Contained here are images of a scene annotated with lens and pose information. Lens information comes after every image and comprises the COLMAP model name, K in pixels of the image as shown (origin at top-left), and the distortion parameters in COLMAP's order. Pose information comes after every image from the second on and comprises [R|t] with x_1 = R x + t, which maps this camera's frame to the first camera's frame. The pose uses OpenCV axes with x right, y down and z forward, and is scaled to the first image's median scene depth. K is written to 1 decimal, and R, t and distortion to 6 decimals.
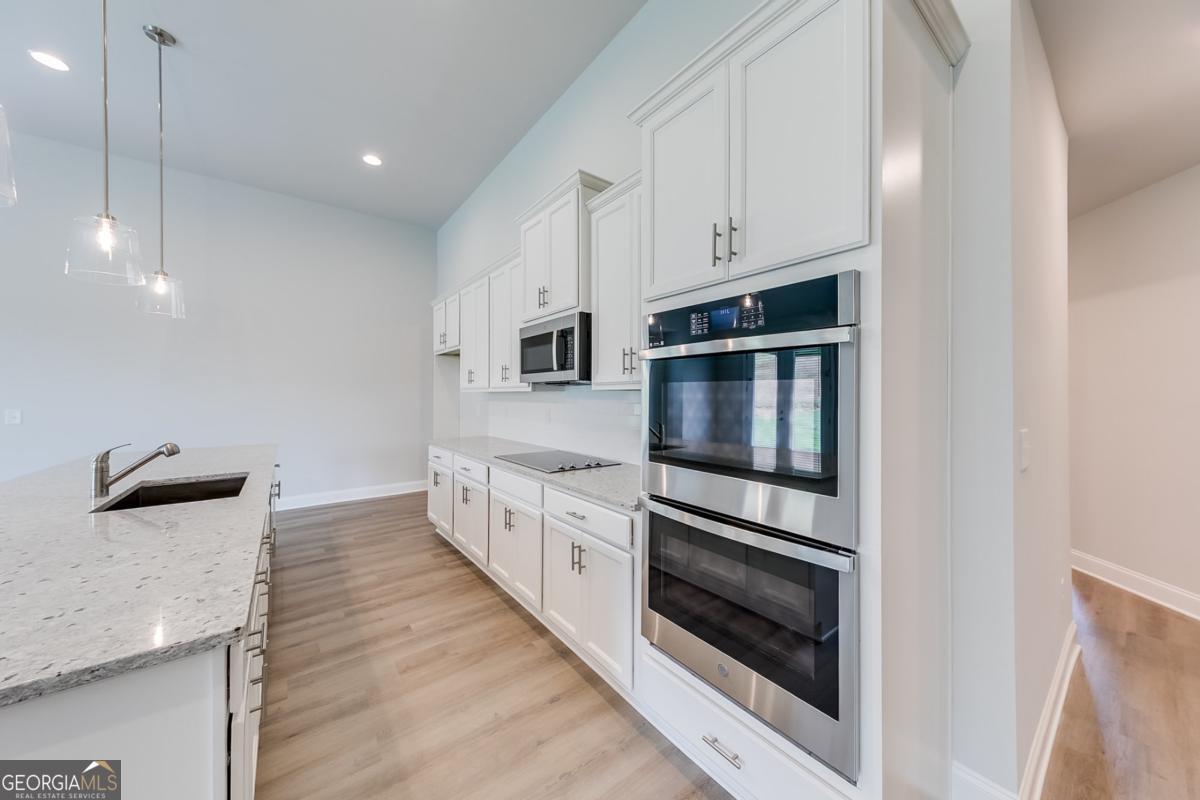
lens RADIAL K [[413.6, 0, 606.8], [0, 413.6, 397.8], [0, 0, 1]] dist [0.011749, -0.000018]
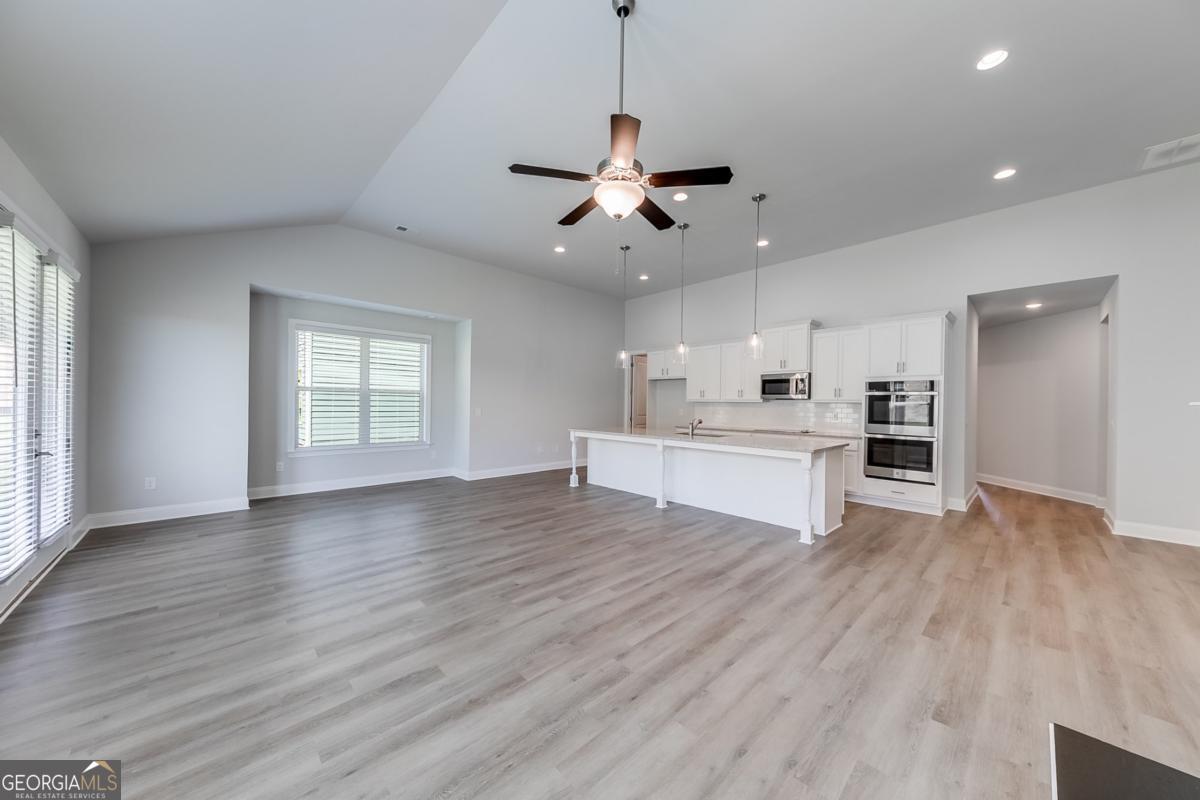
lens RADIAL K [[408.7, 0, 605.8], [0, 408.7, 402.8], [0, 0, 1]] dist [0.000094, -0.000144]
pose [[0.995191, 0.006756, 0.097725, -1.585405], [-0.005975, 0.999948, -0.008275, 0.013083], [-0.097776, 0.007651, 0.995179, -1.441754]]
